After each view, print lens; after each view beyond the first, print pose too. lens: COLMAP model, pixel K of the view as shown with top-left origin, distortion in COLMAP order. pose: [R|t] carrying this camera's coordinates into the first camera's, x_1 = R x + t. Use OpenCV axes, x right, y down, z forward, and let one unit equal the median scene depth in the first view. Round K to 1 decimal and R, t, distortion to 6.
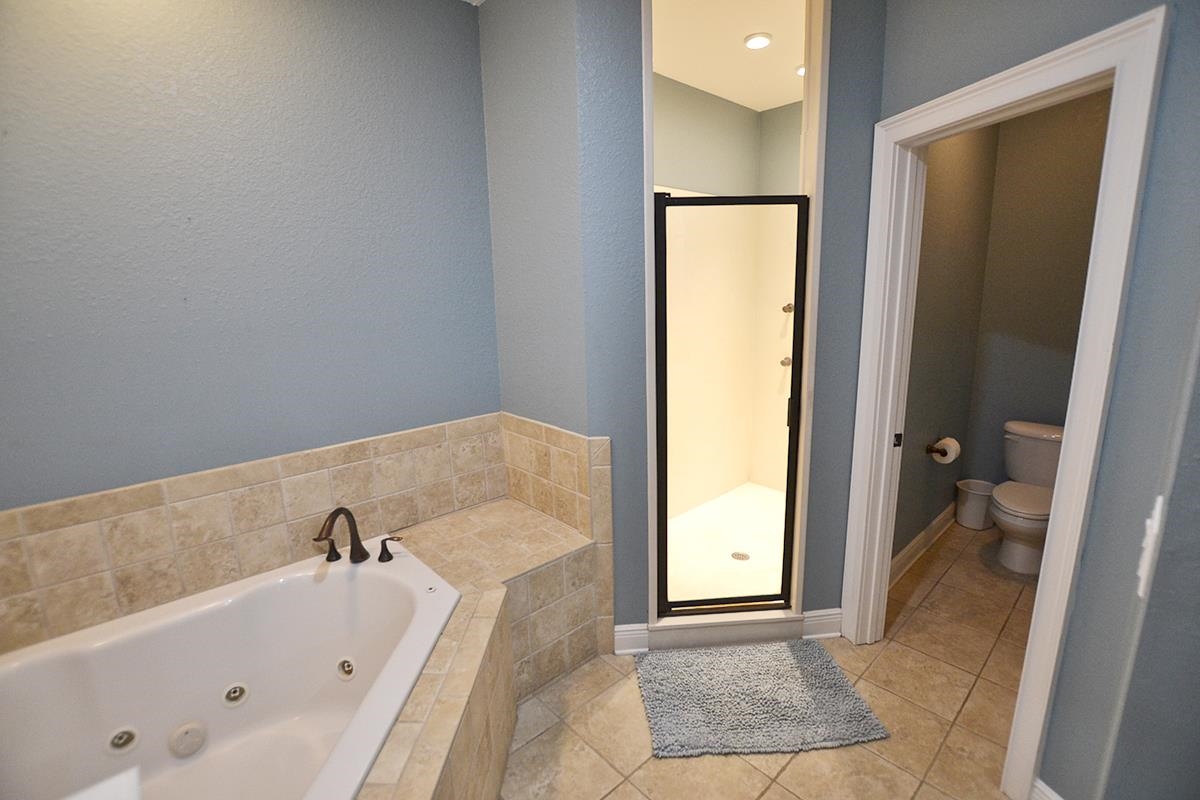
lens RADIAL K [[534.7, 0, 599.1], [0, 534.7, 400.5], [0, 0, 1]] dist [-0.028477, 0.000081]
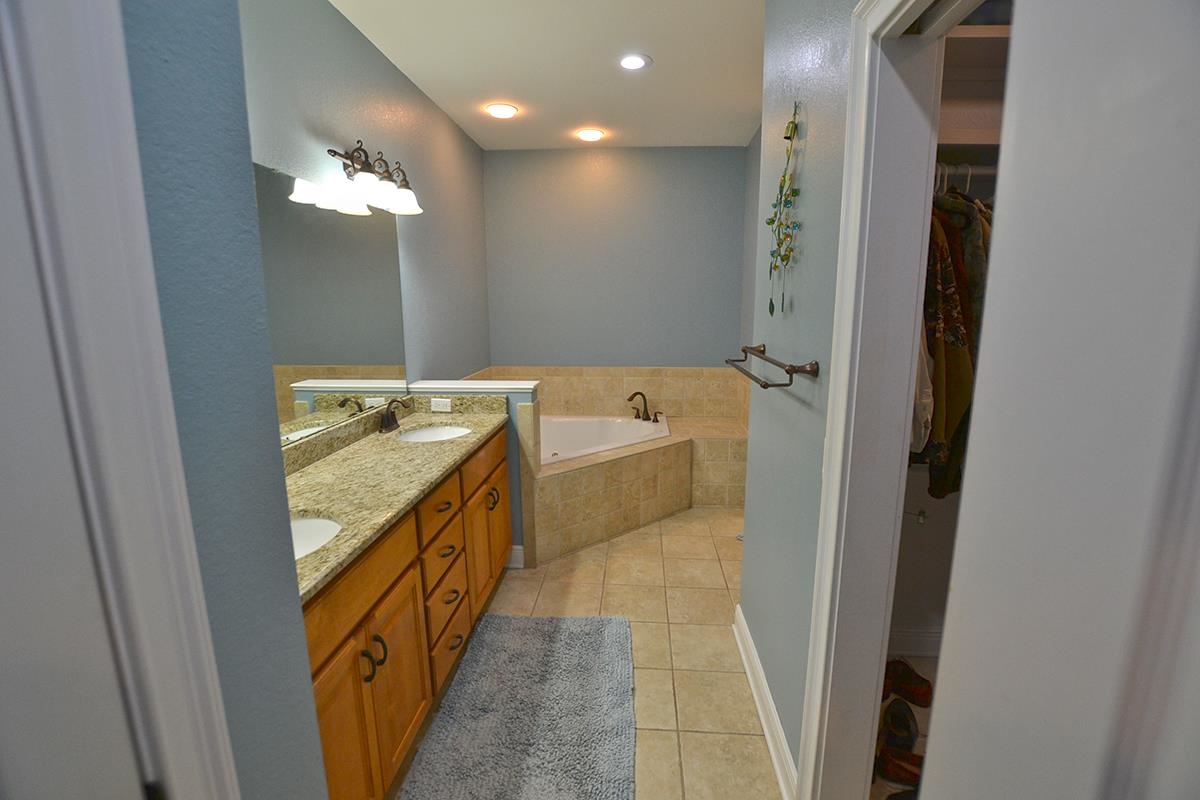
lens RADIAL K [[534.7, 0, 600.7], [0, 534.7, 400.7], [0, 0, 1]] dist [-0.028477, 0.000081]
pose [[0.689549, 0.155210, -0.707412, 0.948361], [-0.163889, 0.984869, 0.056335, 0.130090], [0.705452, 0.077091, 0.704553, -0.672248]]
